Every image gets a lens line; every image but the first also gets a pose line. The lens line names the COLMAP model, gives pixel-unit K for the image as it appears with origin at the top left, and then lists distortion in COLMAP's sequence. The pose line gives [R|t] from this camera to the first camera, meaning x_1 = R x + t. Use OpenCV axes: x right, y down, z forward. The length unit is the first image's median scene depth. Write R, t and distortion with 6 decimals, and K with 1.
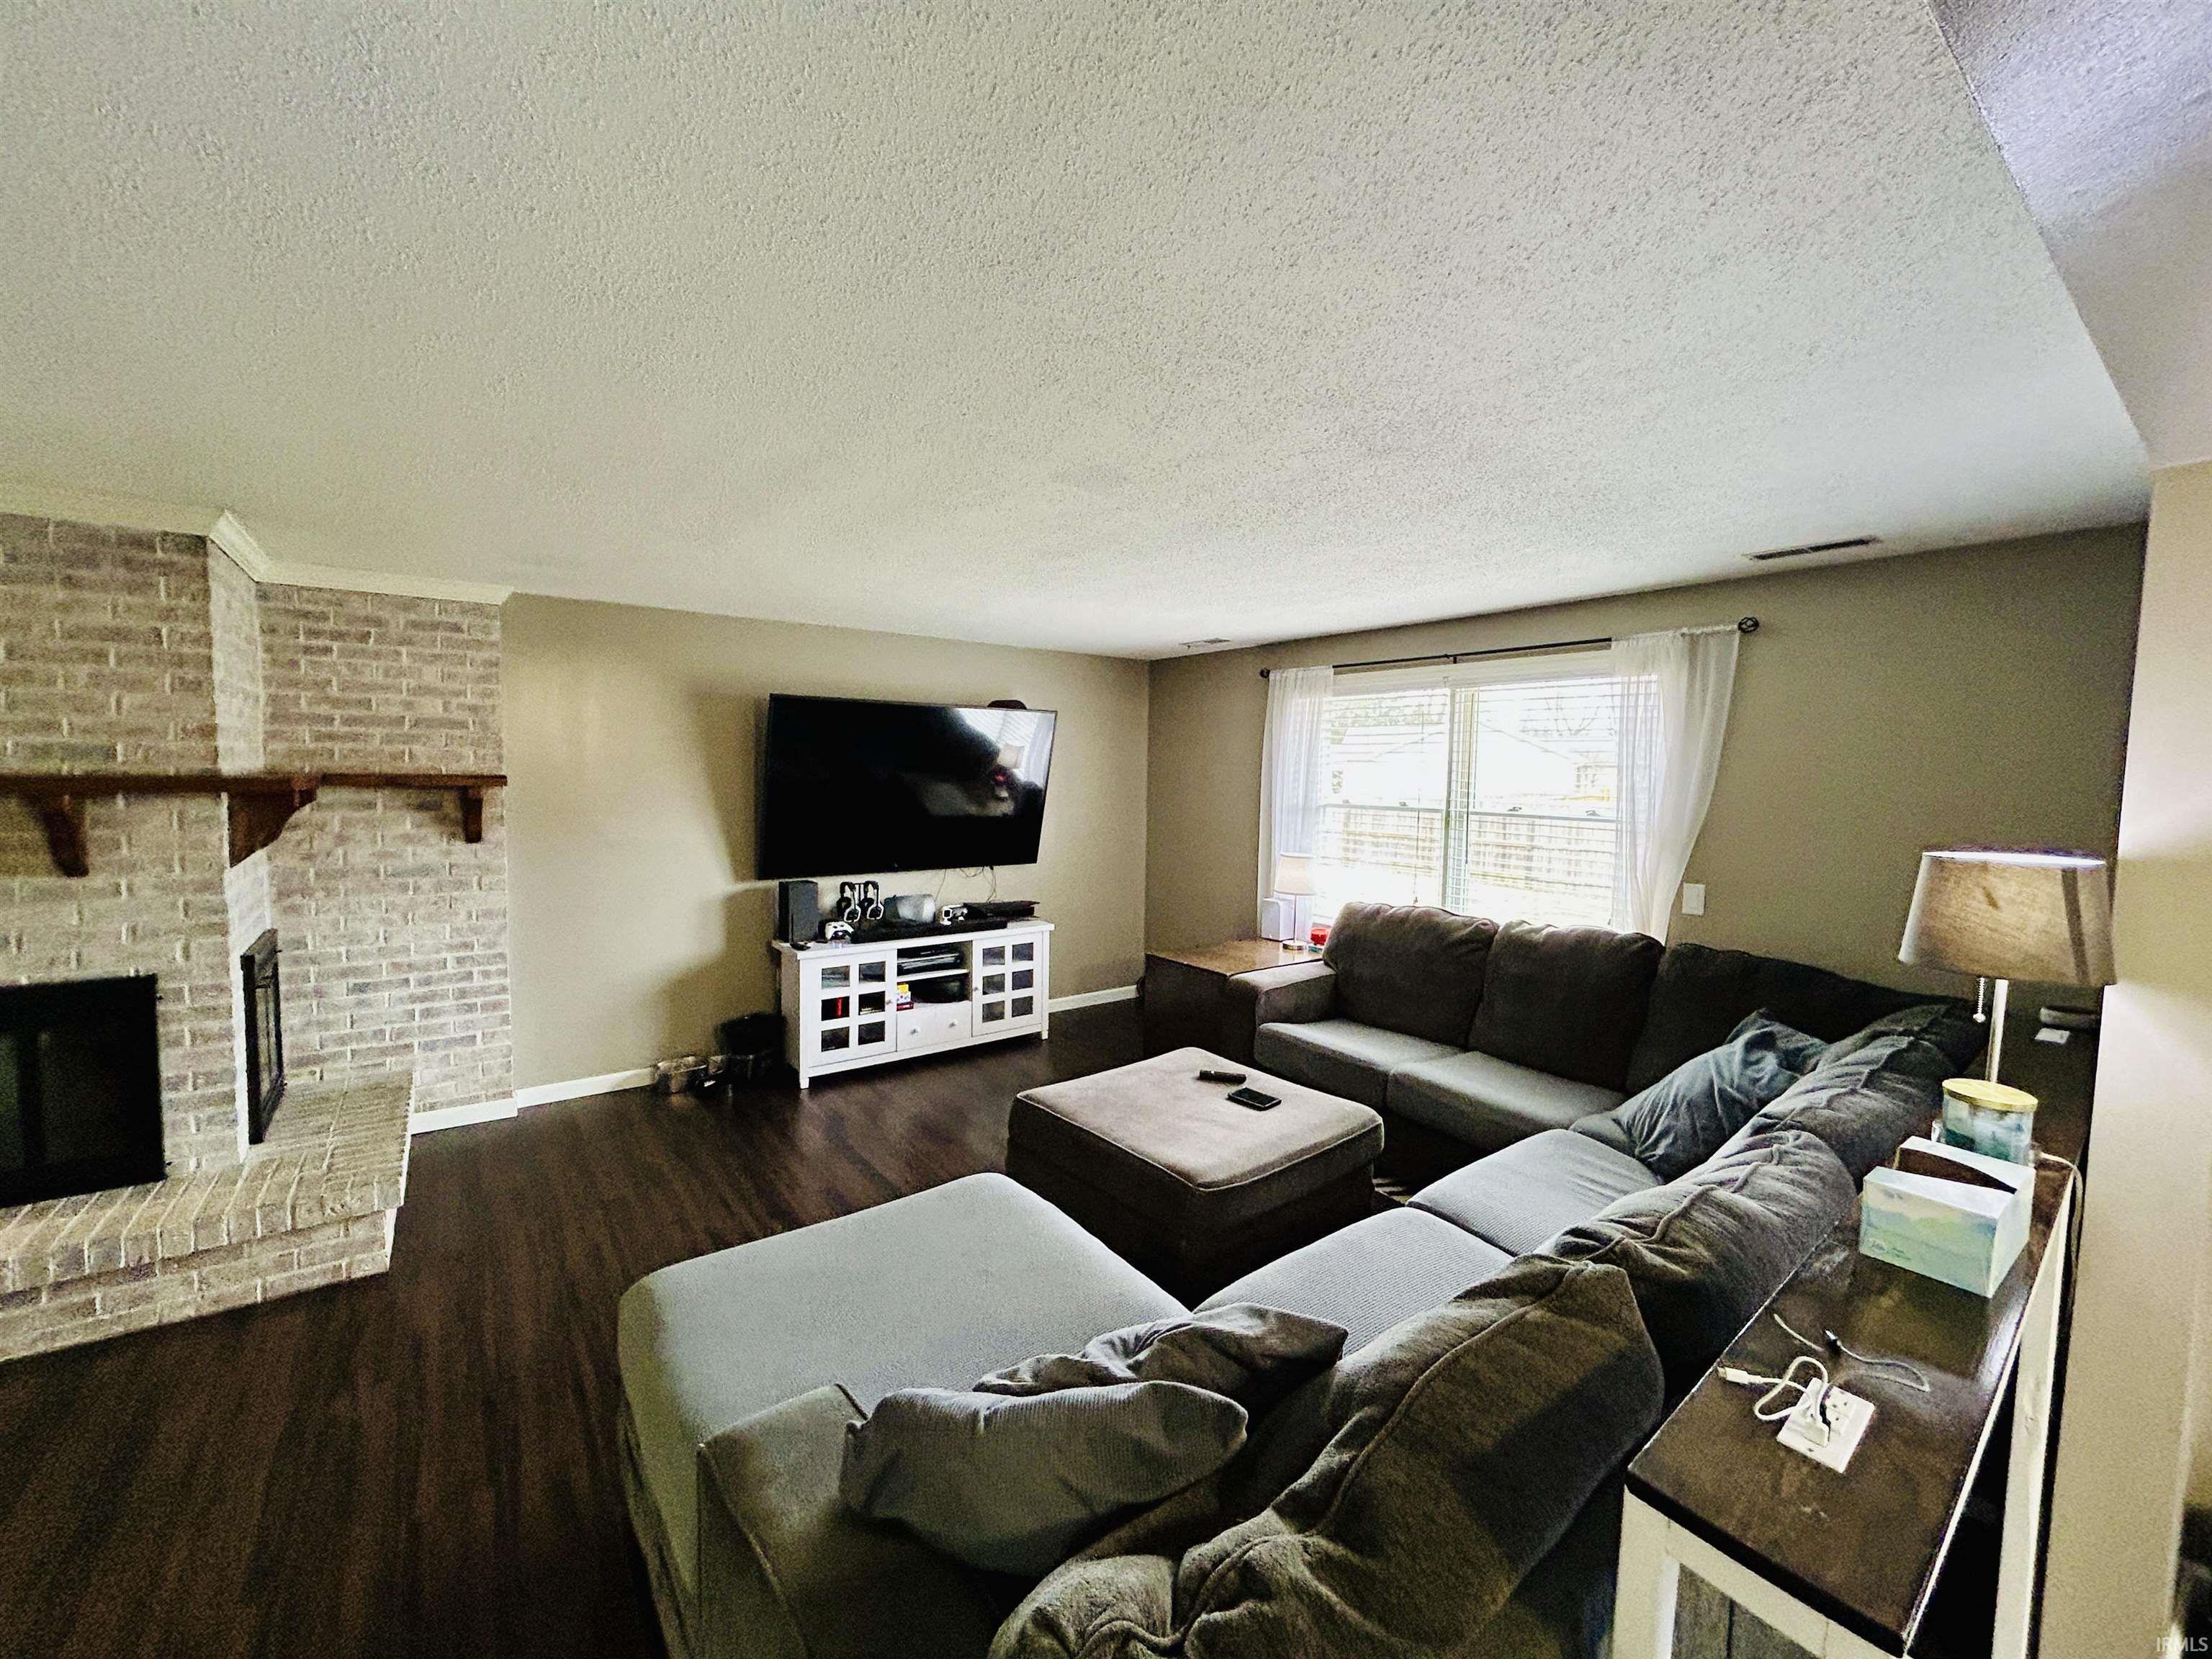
lens RADIAL K [[900.6, 0, 1105.2], [0, 900.6, 826.7], [0, 0, 1]] dist [0.000490, -0.000310]
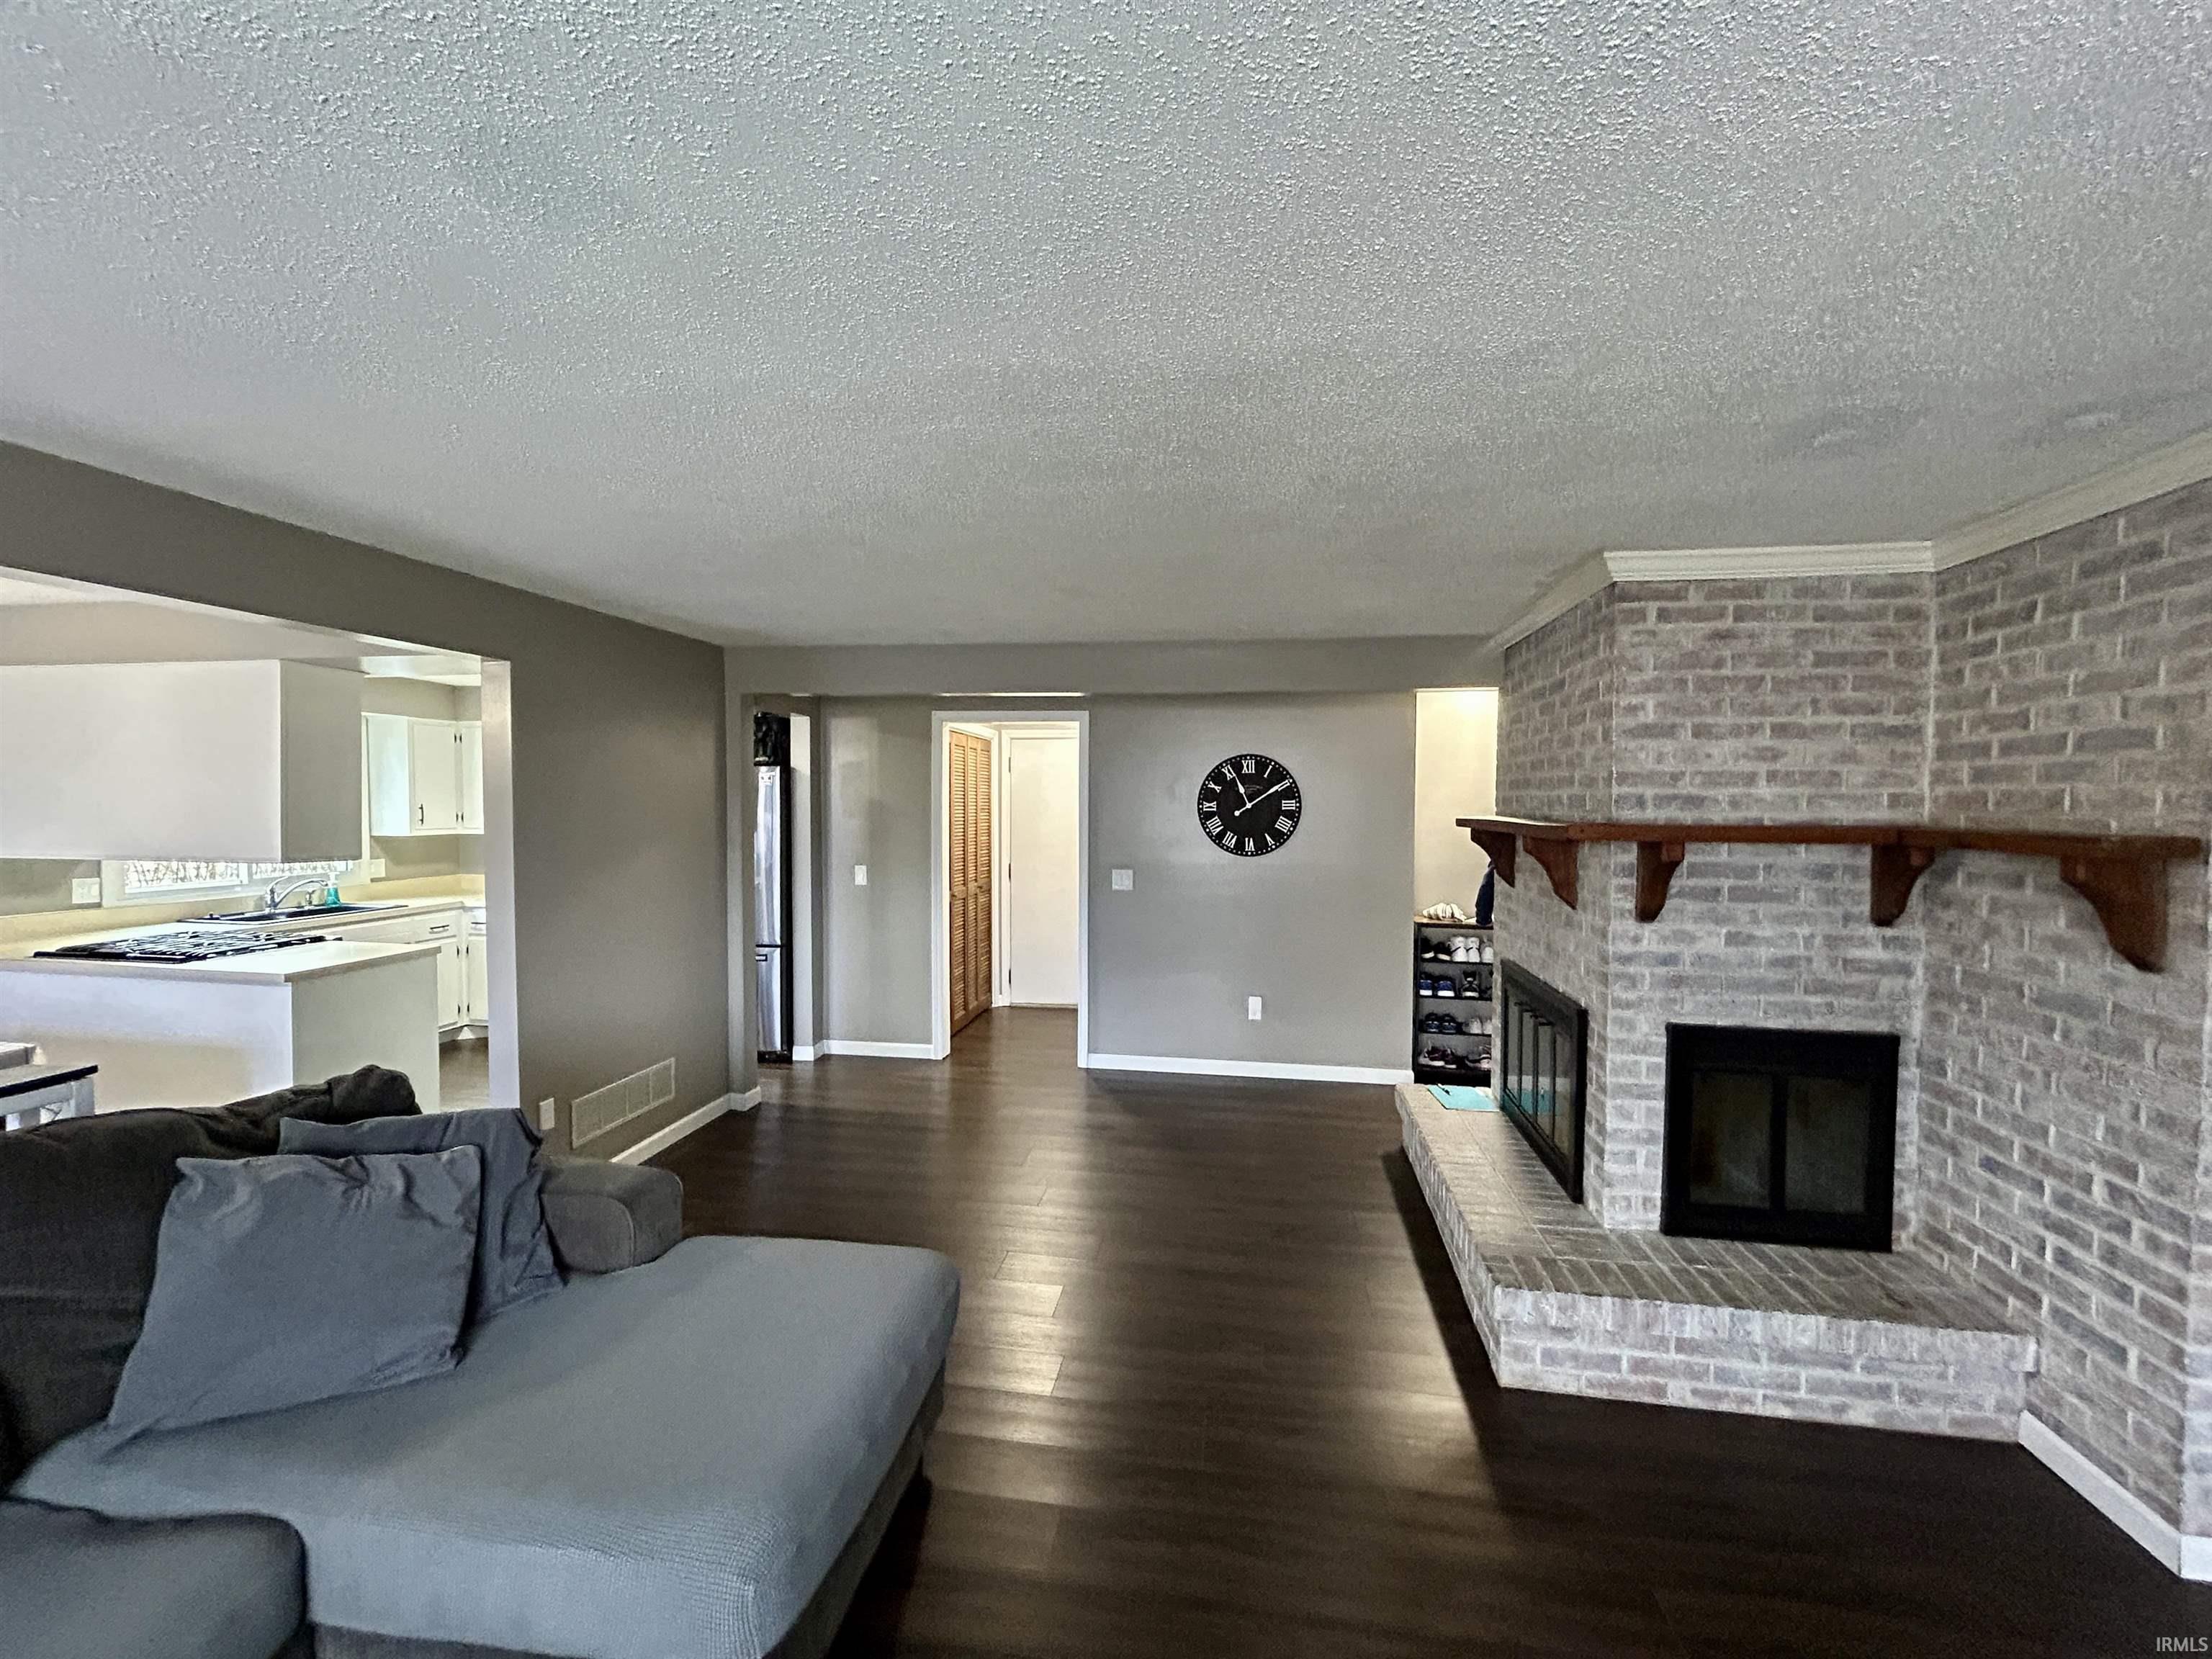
lens RADIAL K [[895.3, 0, 1104.8], [0, 895.3, 827.7], [0, 0, 1]] dist [-0.000512, -0.000018]
pose [[-0.714556, 0.000394, -0.699578, 0.066531], [-0.062867, 0.995918, 0.064774, -0.061325], [0.696748, 0.090265, -0.711614, 0.998643]]
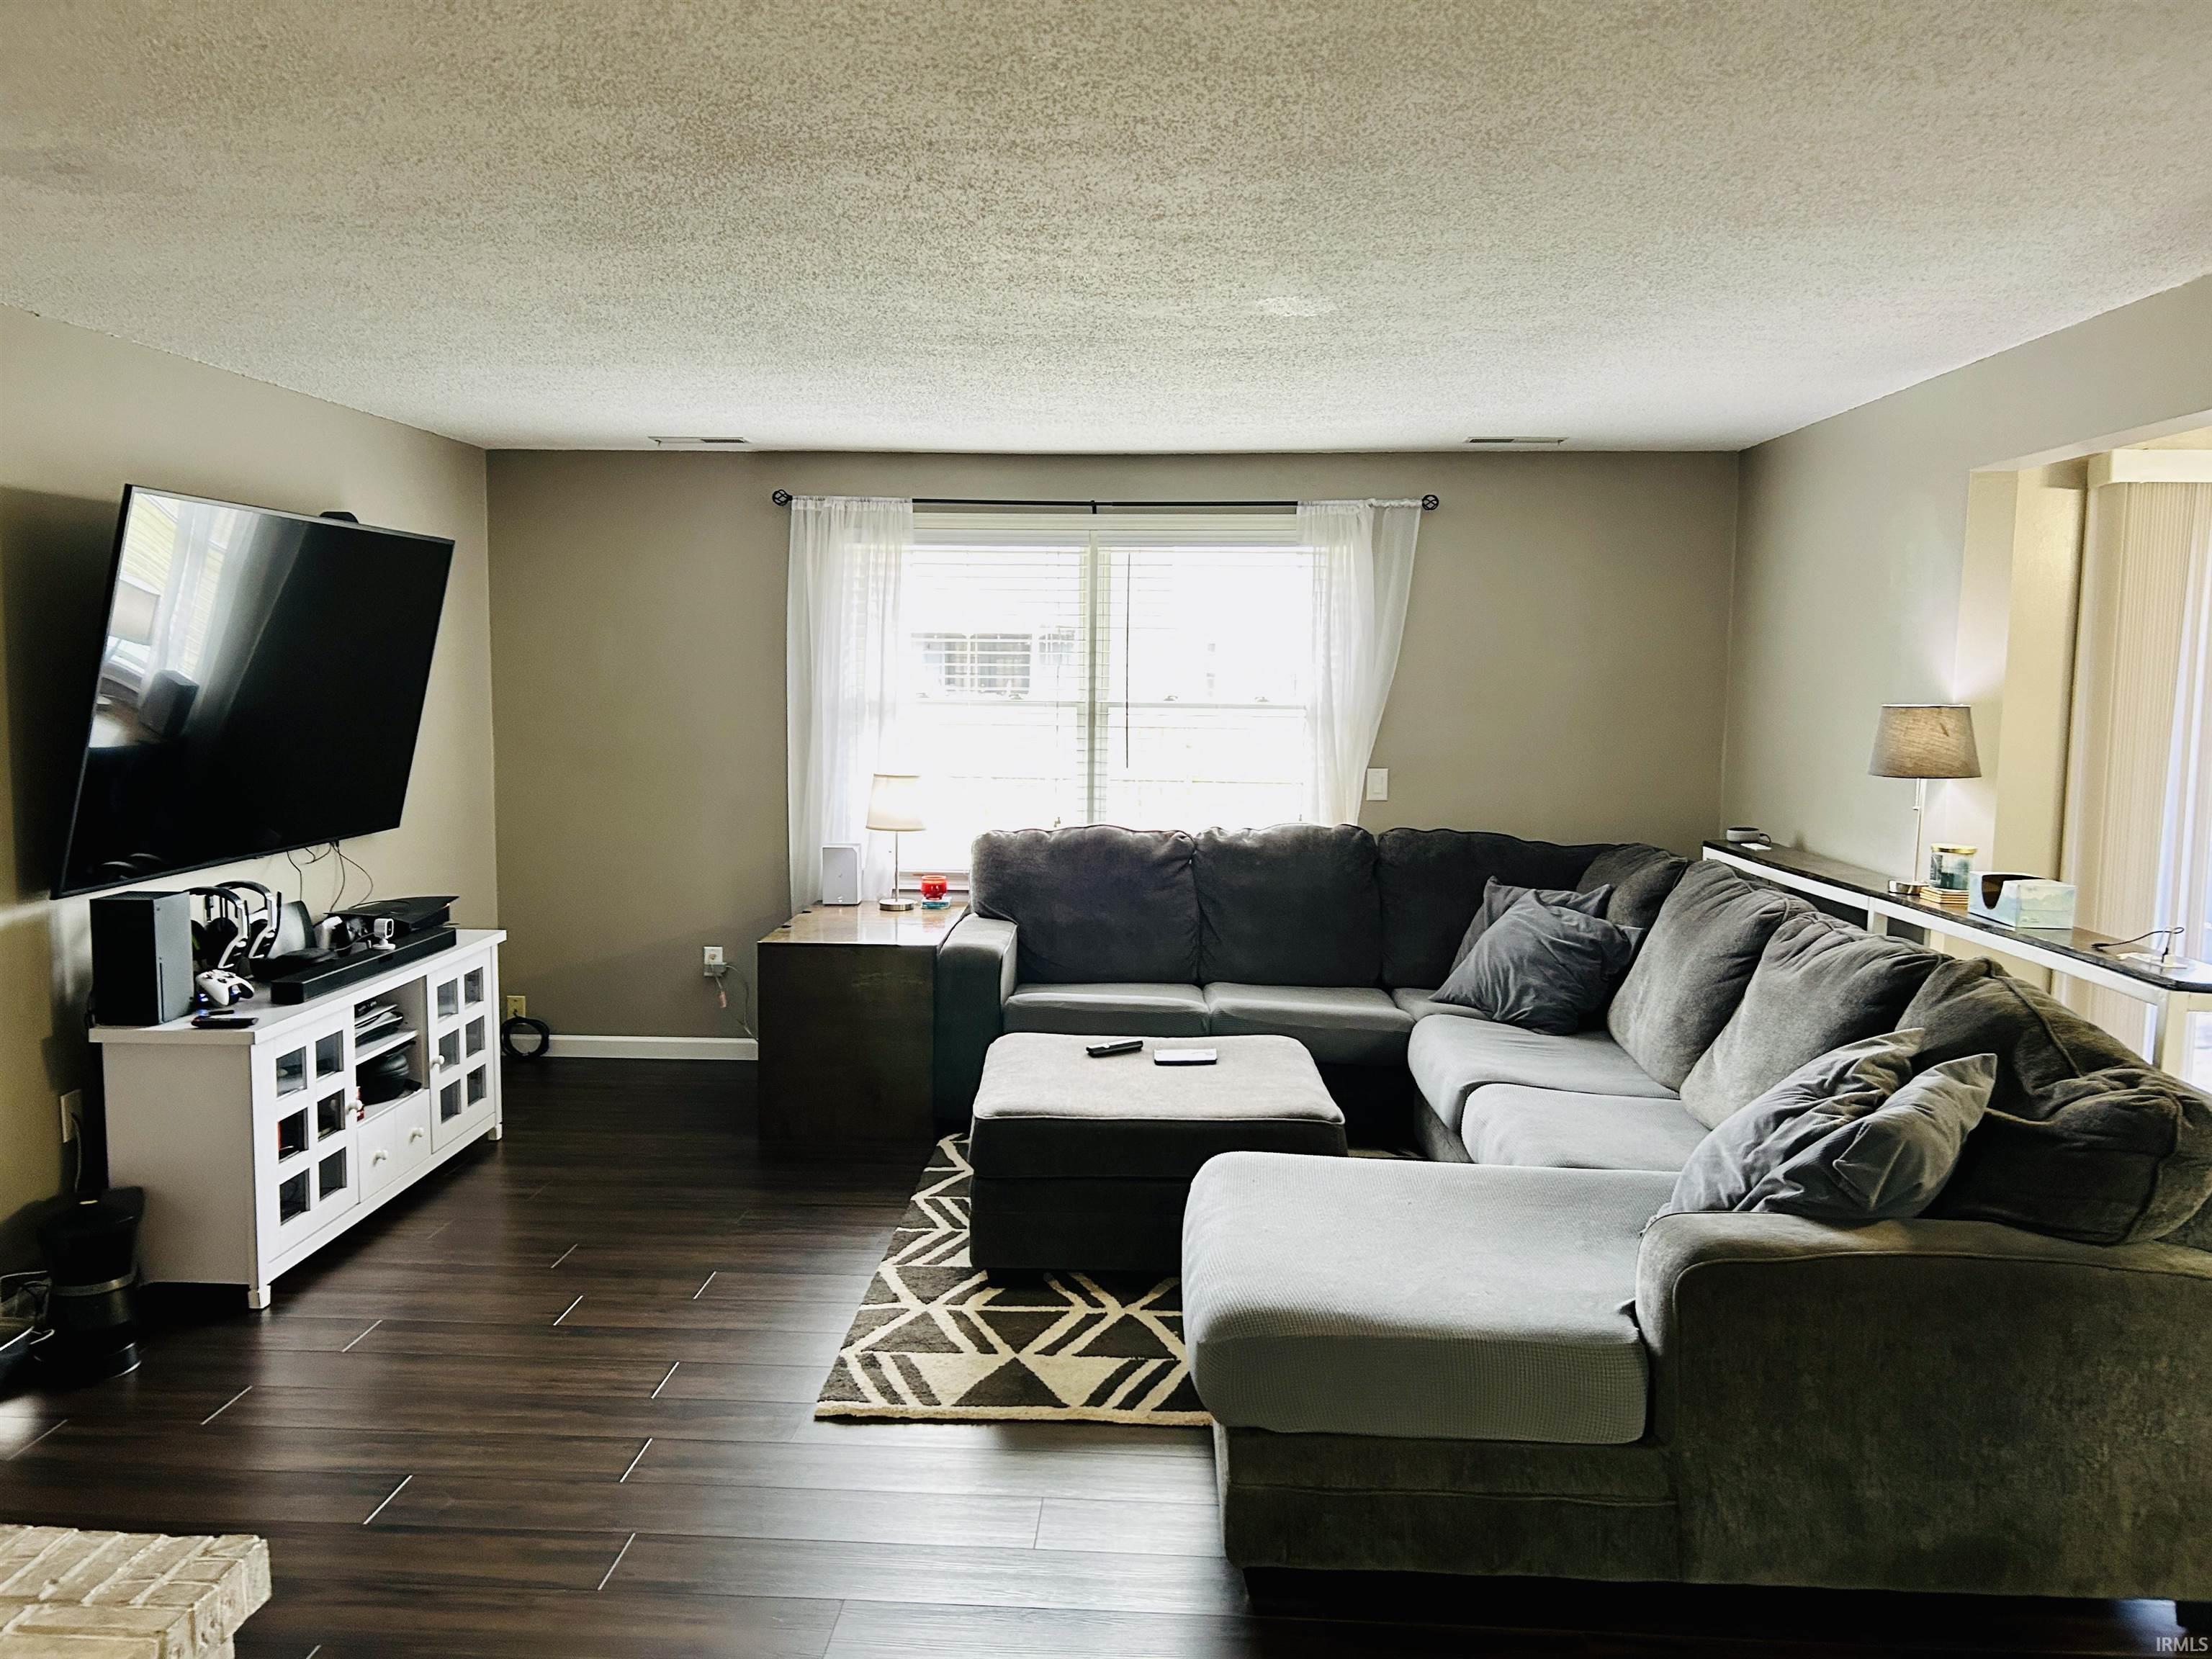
lens RADIAL K [[1661.9, 0, 1089.8], [0, 1661.9, 826.6], [0, 0, 1]] dist [0.055320, -0.060030]
pose [[0.641188, -0.084632, 0.762702, -0.868189], [0.049973, 0.996395, 0.068552, -0.011047], [-0.765755, -0.005840, 0.643106, 0.087702]]
